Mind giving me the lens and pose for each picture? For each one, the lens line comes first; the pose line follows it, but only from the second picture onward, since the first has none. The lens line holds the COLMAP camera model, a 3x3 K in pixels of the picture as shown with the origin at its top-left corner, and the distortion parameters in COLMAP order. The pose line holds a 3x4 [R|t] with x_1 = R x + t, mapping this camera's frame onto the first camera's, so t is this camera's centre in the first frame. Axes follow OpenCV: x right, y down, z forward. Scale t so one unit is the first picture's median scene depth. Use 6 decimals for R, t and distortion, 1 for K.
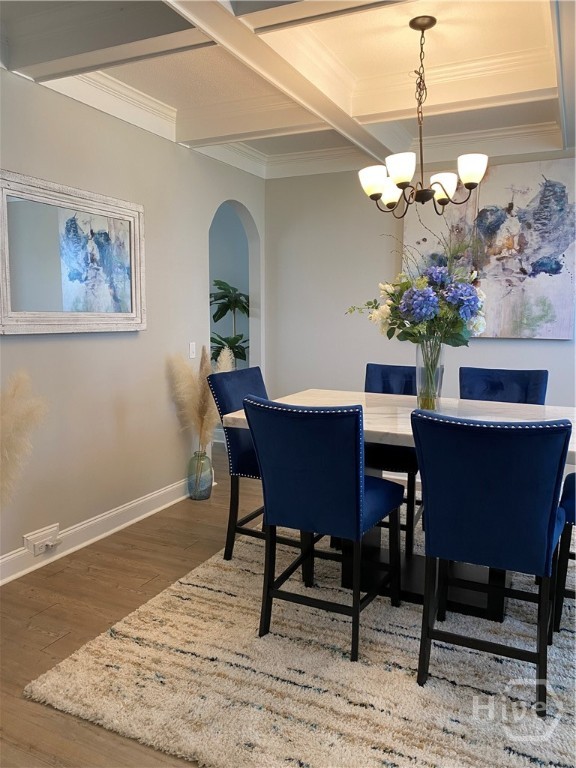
lens RADIAL K [[592.7, 0, 289.7], [0, 592.7, 383.2], [0, 0, 1]] dist [0.048290, -0.056745]
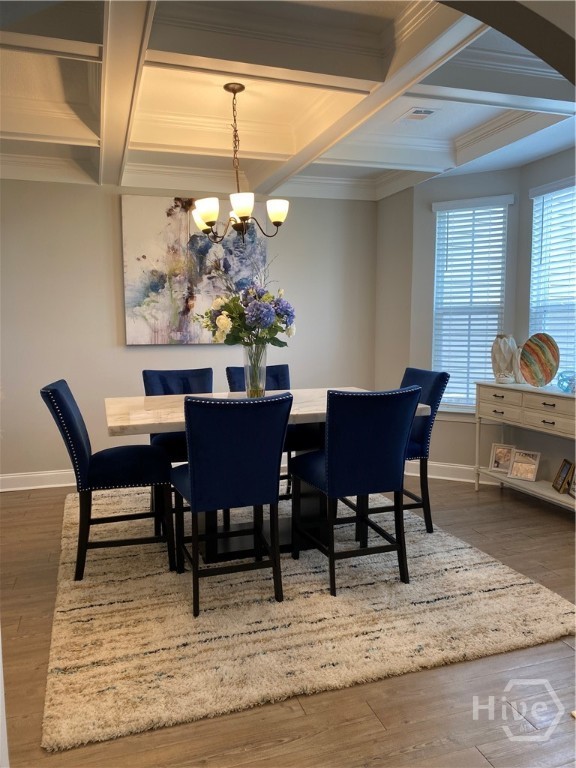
lens RADIAL K [[592.7, 0, 287.4], [0, 592.7, 387.3], [0, 0, 1]] dist [0.048290, -0.056745]
pose [[0.716408, -0.088182, 0.692086, -0.425777], [0.097995, 0.994865, 0.025323, -0.004549], [-0.690765, 0.049679, 0.721370, 0.045847]]
